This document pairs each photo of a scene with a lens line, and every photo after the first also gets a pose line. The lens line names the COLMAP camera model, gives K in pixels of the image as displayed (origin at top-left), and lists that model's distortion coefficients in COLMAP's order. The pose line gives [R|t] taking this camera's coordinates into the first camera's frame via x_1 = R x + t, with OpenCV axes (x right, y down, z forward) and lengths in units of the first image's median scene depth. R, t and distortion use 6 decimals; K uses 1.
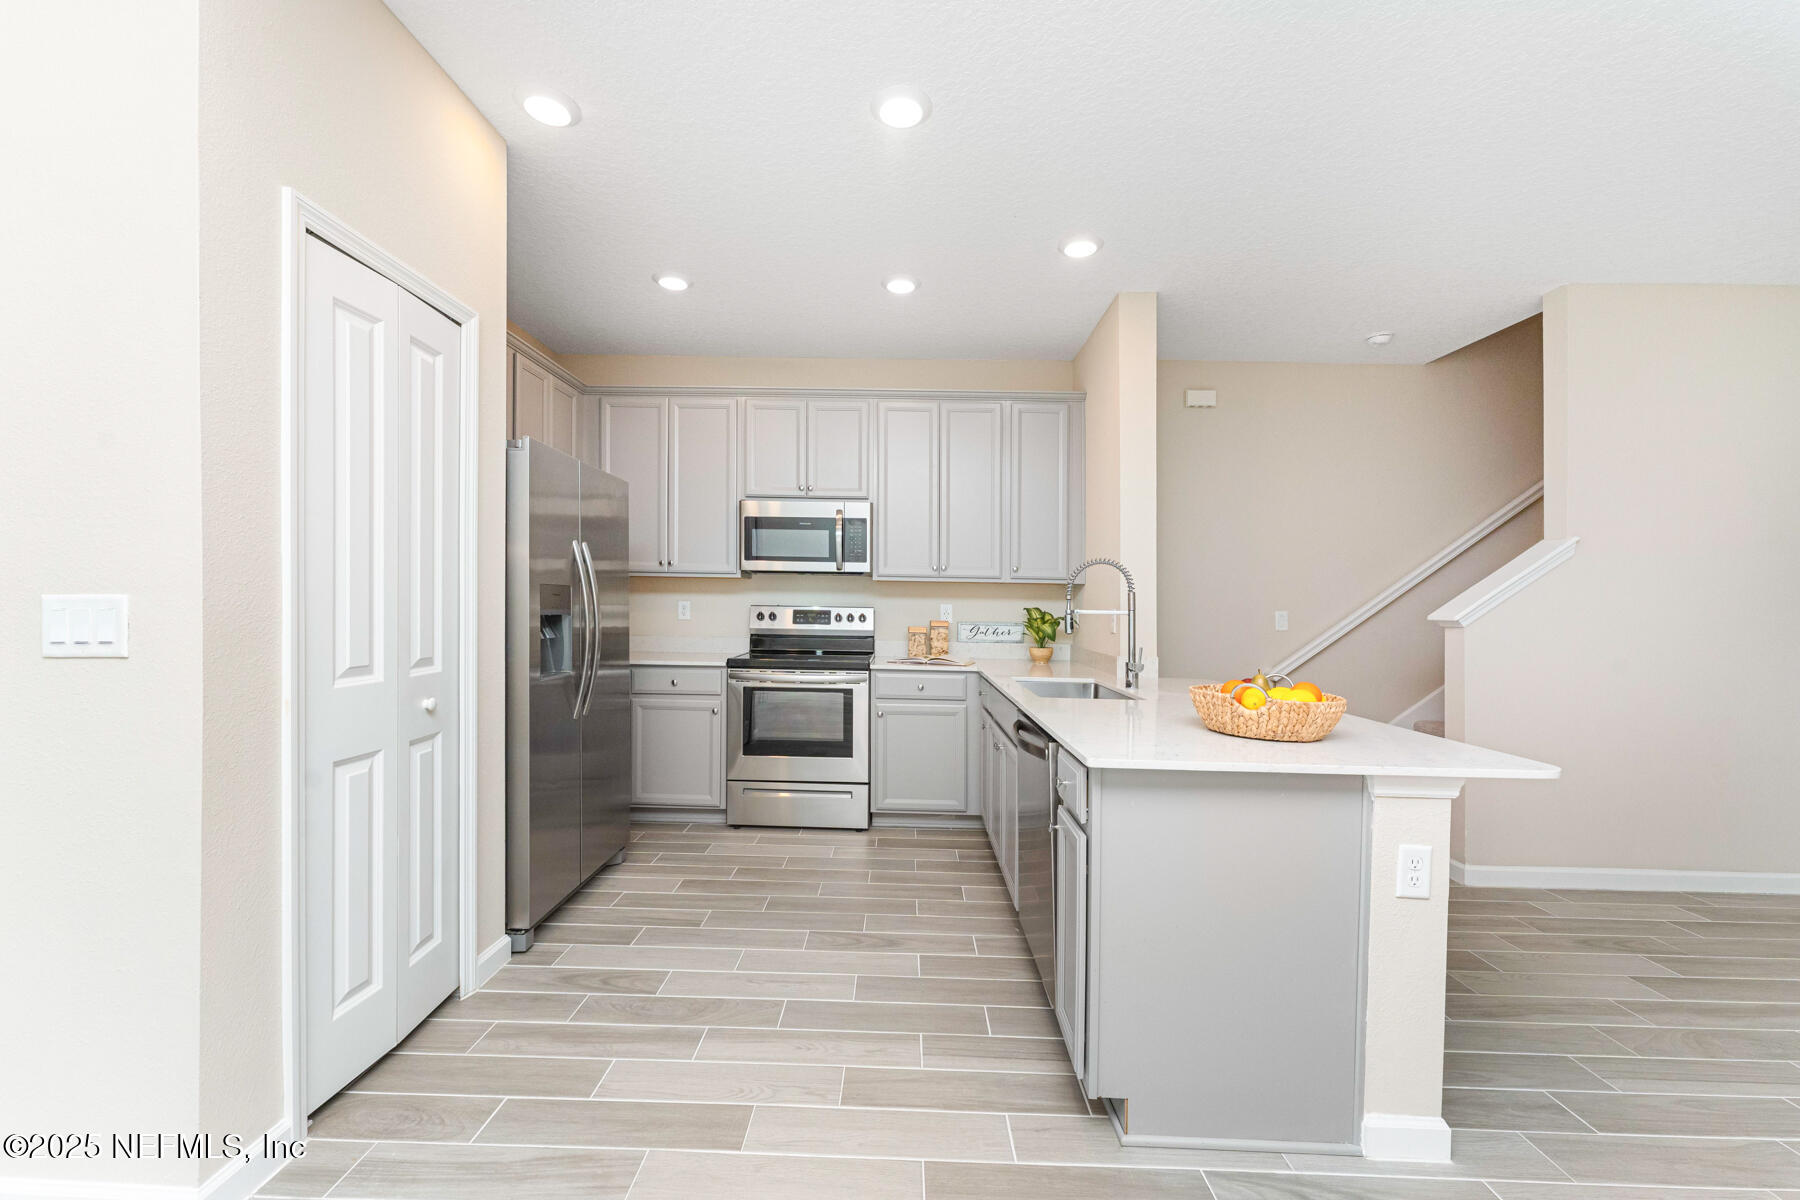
lens RADIAL K [[692.6, 0, 894.6], [0, 692.6, 608.2], [0, 0, 1]] dist [-0.013438, -0.000053]
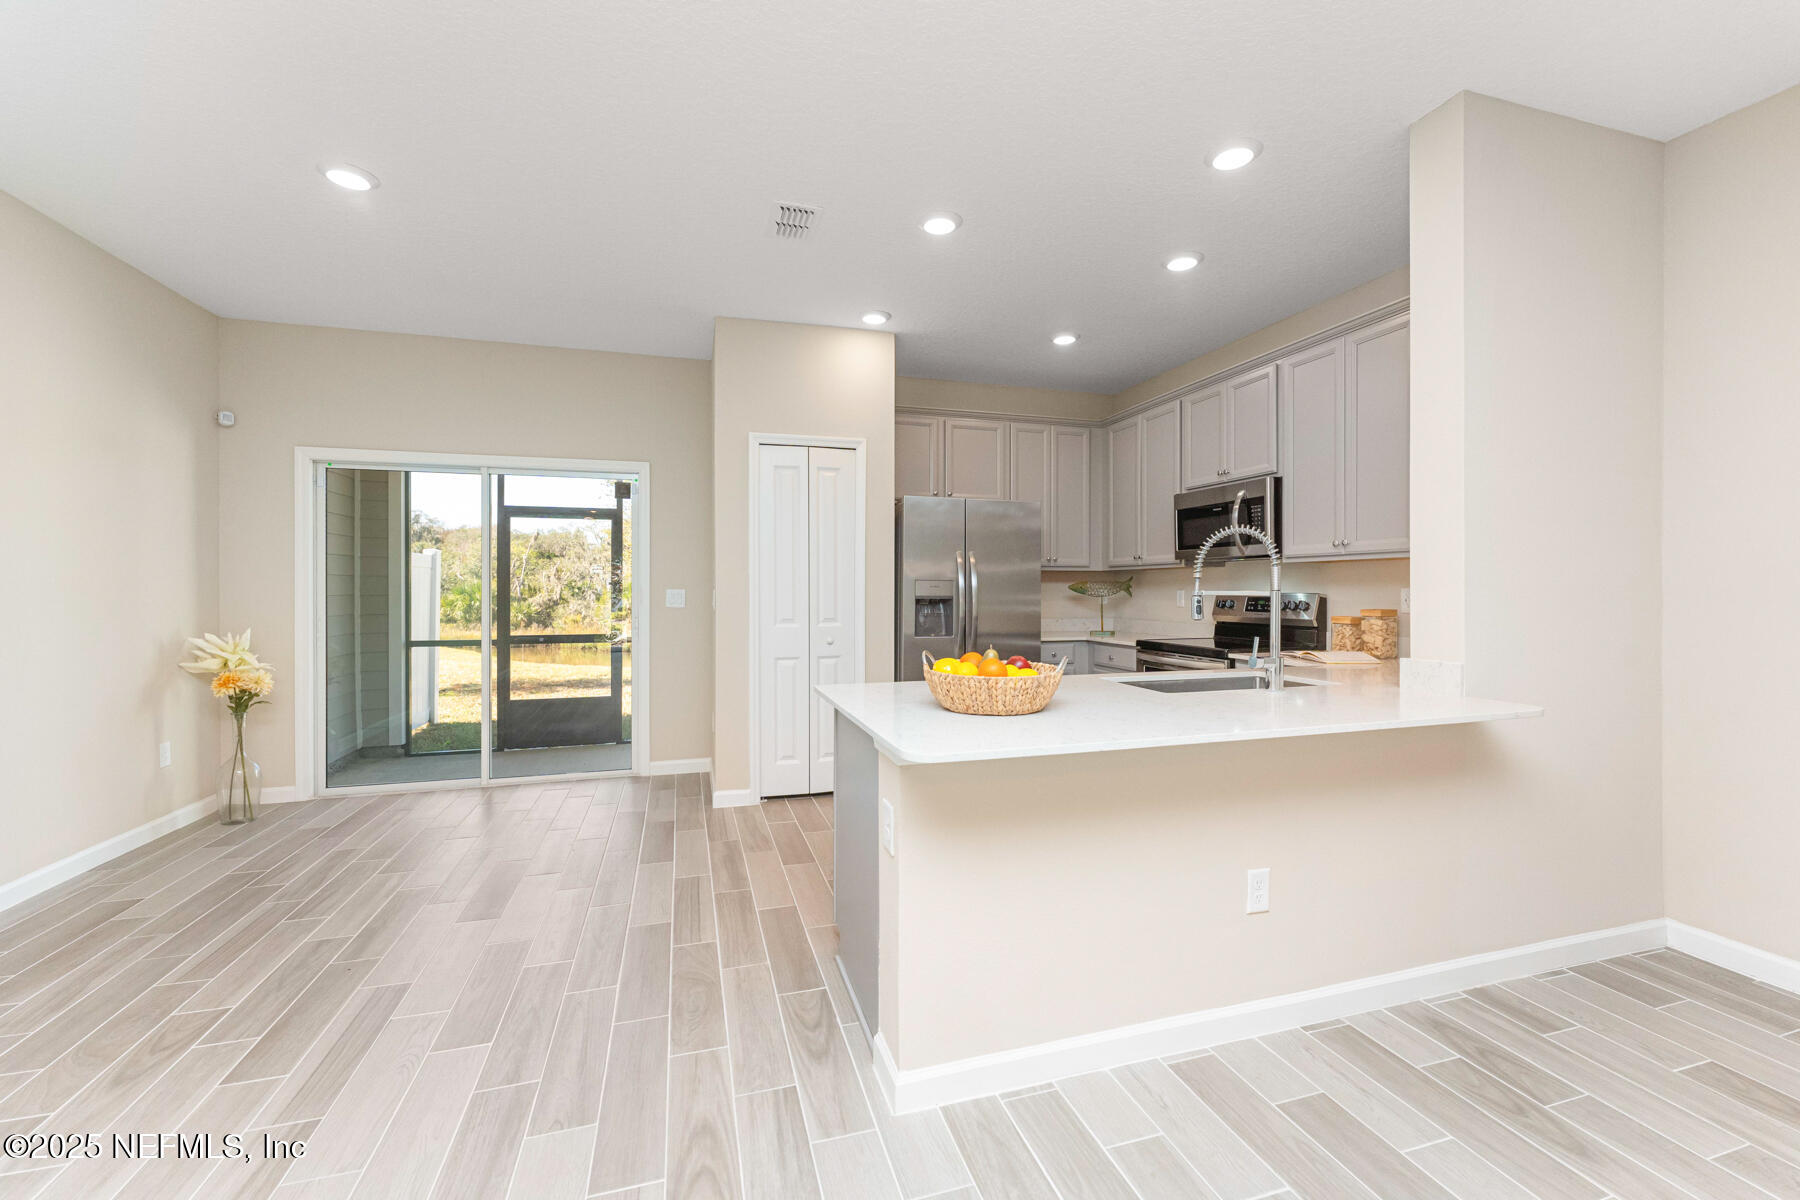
lens RADIAL K [[730.1, 0, 909.5], [0, 730.1, 595.9], [0, 0, 1]] dist [-0.001119, -0.000364]
pose [[0.330227, 0.000703, -0.943901, 0.808200], [-0.006328, 0.999979, -0.001469, 0.003647], [0.943880, 0.006458, 0.330225, 0.272737]]
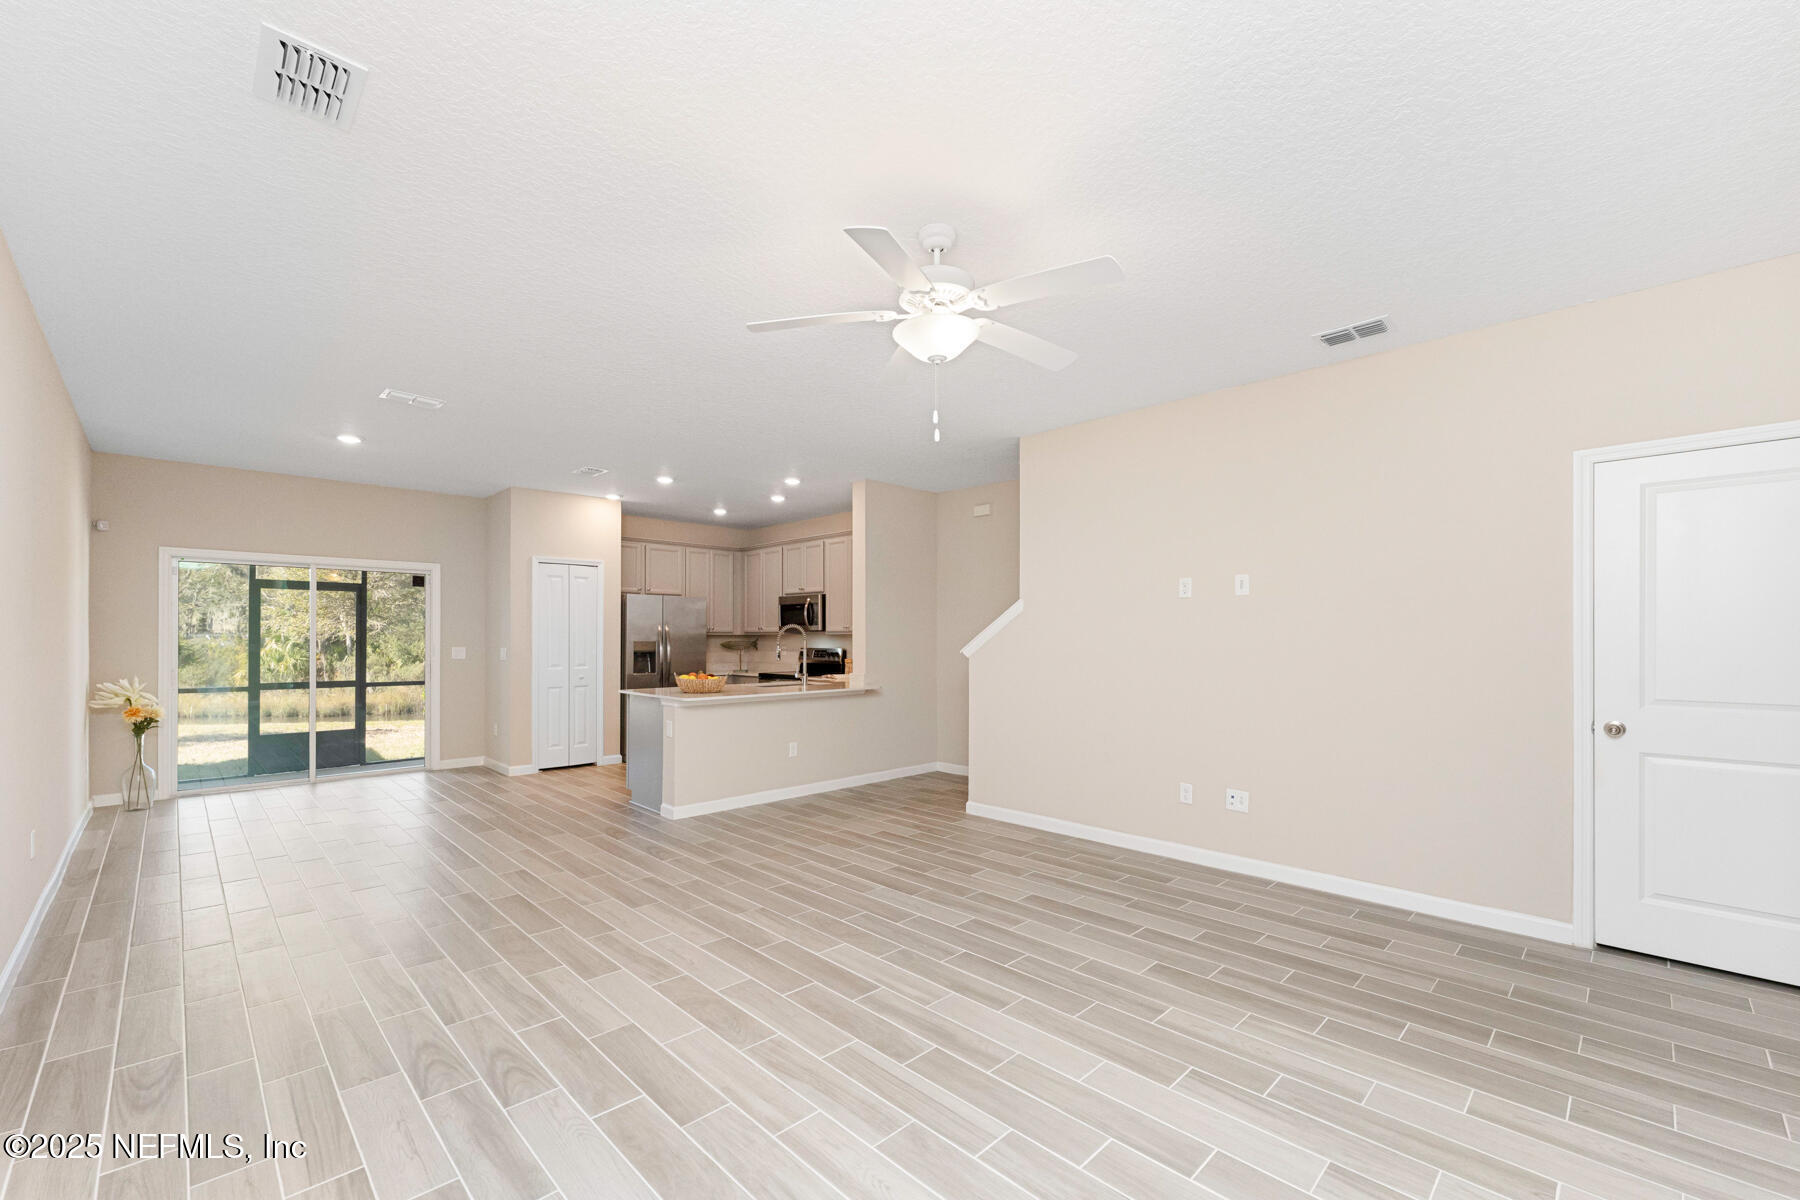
lens RADIAL K [[730.1, 0, 961.5], [0, 730.1, 639.0], [0, 0, 1]] dist [-0.001119, -0.000364]
pose [[0.776841, -0.005748, -0.629670, 1.776462], [-0.002703, 0.999919, -0.012461, -0.007867], [0.629691, 0.011382, 0.776762, -0.385900]]
